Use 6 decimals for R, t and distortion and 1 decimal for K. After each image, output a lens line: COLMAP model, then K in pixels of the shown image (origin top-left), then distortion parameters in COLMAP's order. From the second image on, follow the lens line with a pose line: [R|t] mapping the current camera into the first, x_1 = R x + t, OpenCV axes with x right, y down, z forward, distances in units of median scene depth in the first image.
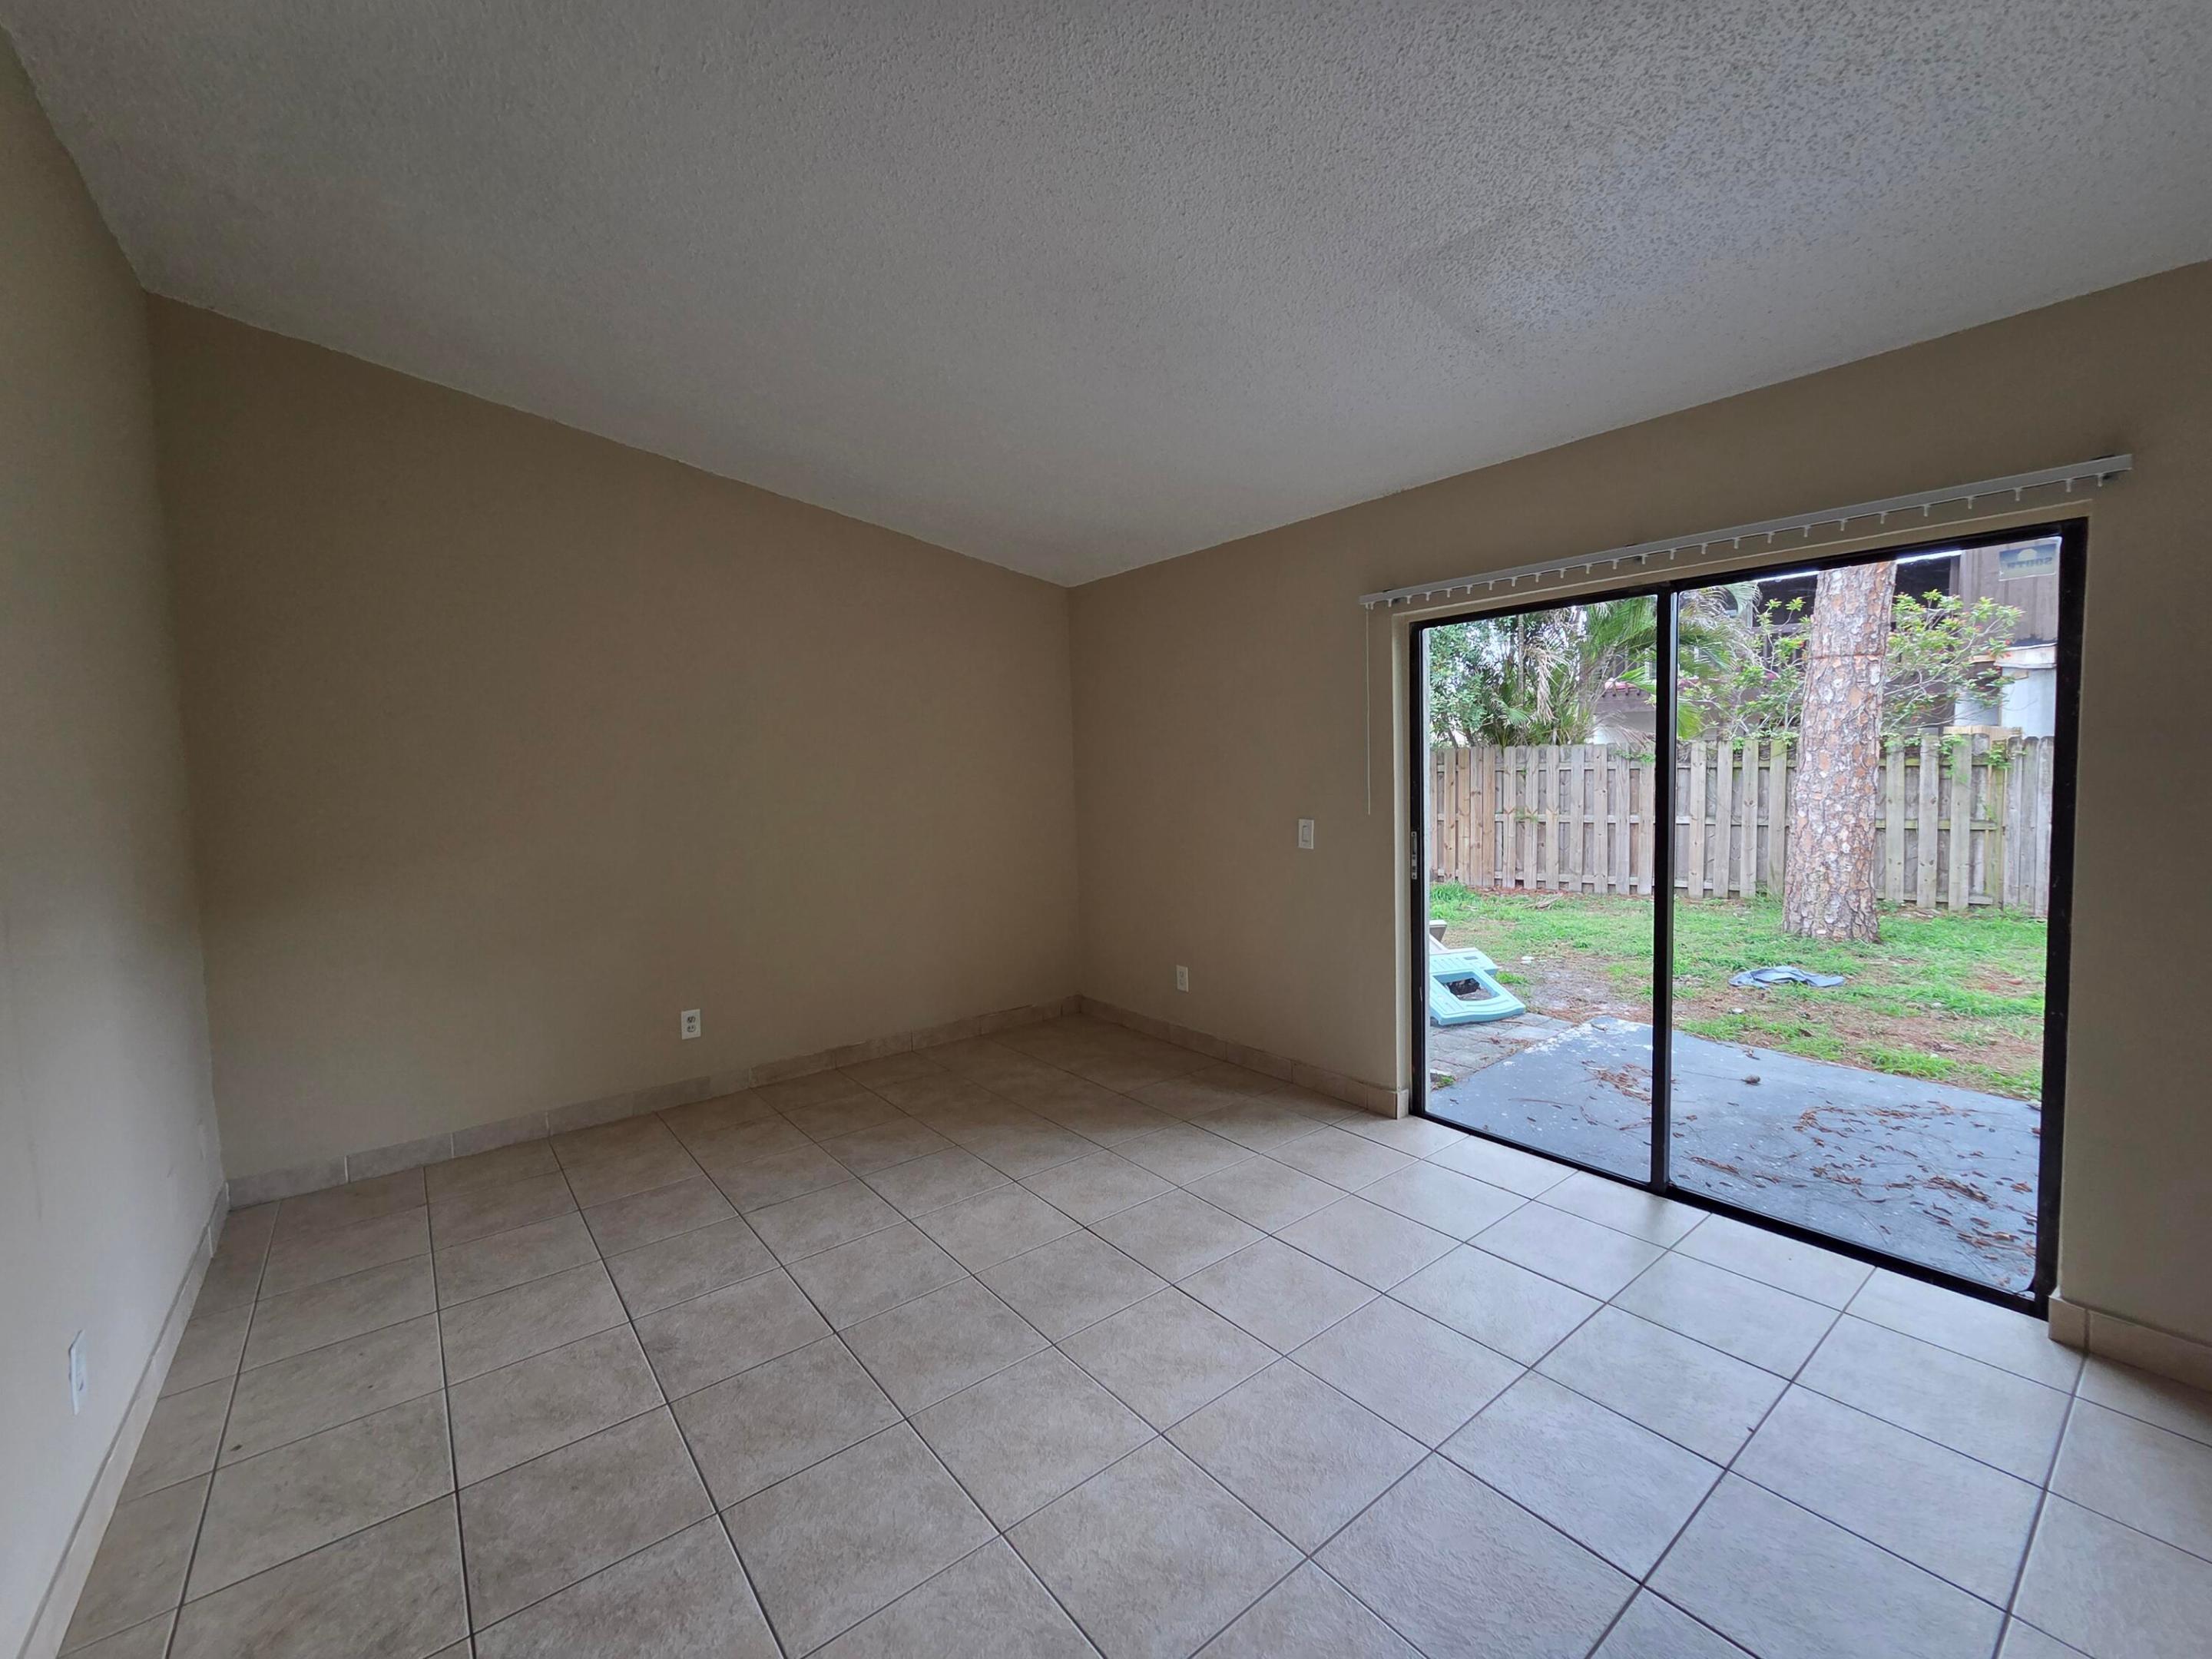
lens RADIAL K [[917.8, 0, 1100.8], [0, 917.8, 821.5], [0, 0, 1]] dist [-0.000791, -0.001110]
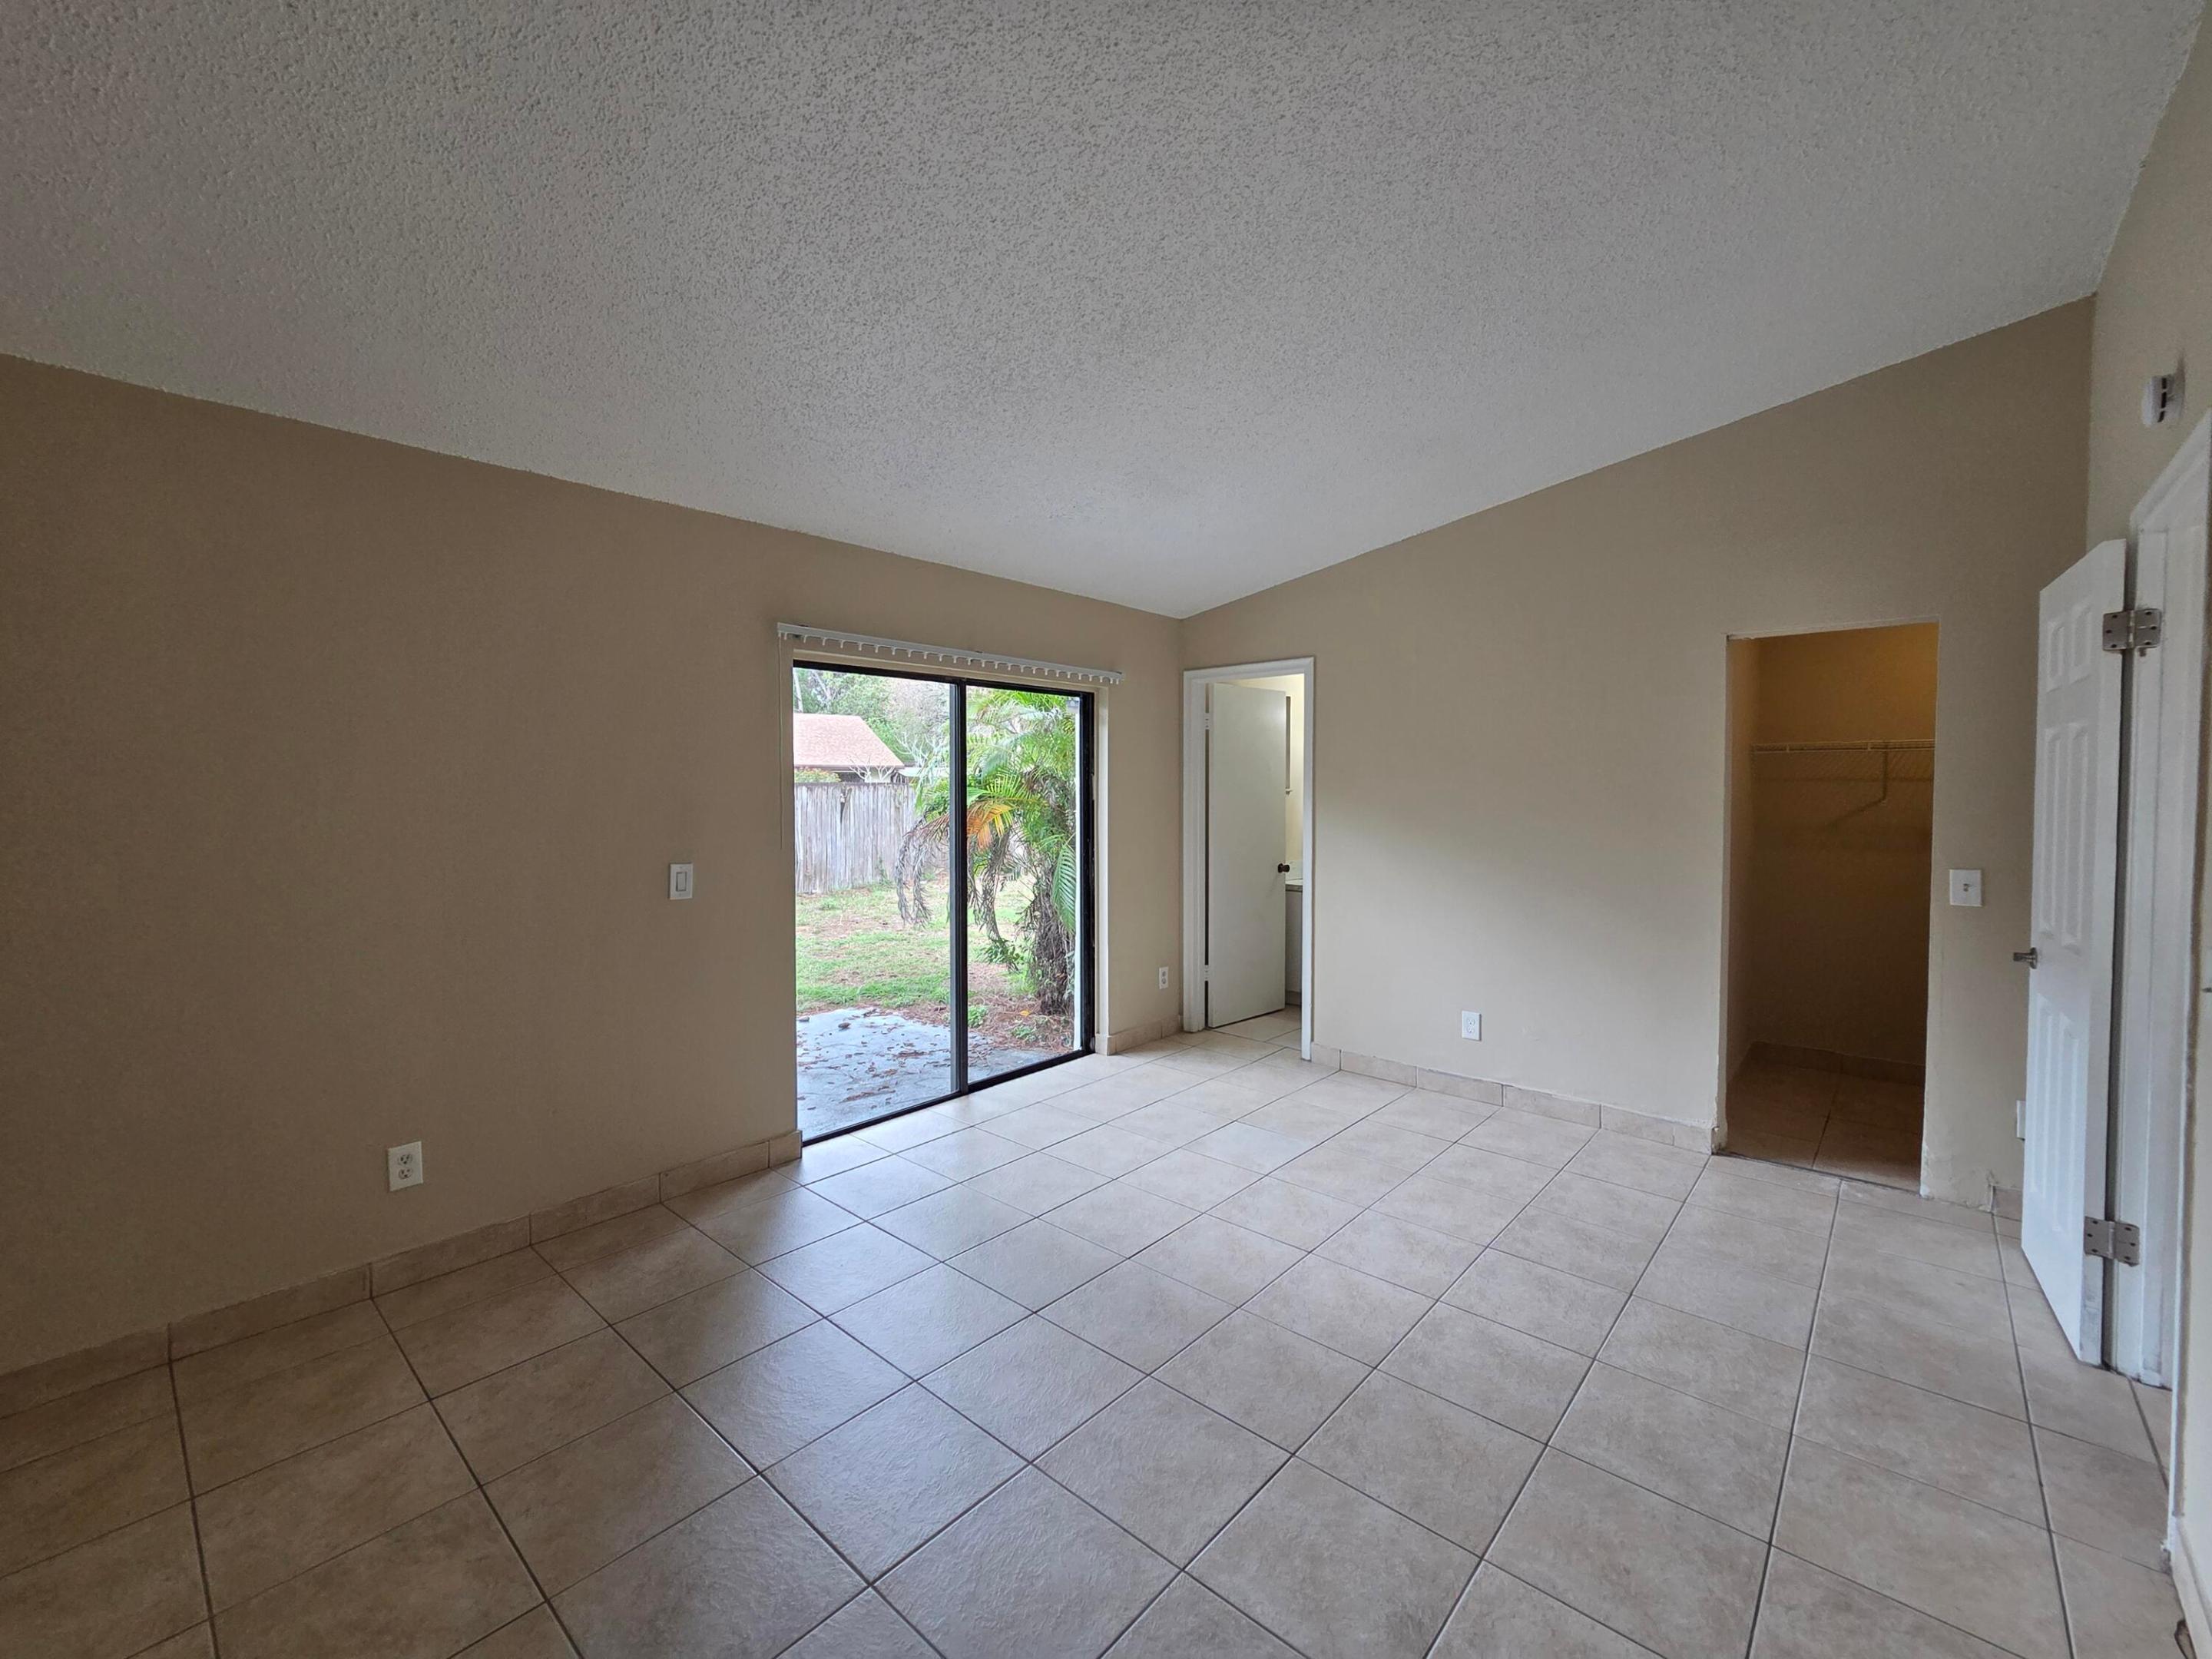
lens RADIAL K [[917.8, 0, 1100.8], [0, 917.8, 821.5], [0, 0, 1]] dist [-0.000791, -0.001110]
pose [[-0.179484, -0.008988, 0.983720, -1.034789], [0.068154, 0.997442, 0.021548, -0.051808], [-0.981397, 0.070912, -0.178413, 1.227342]]
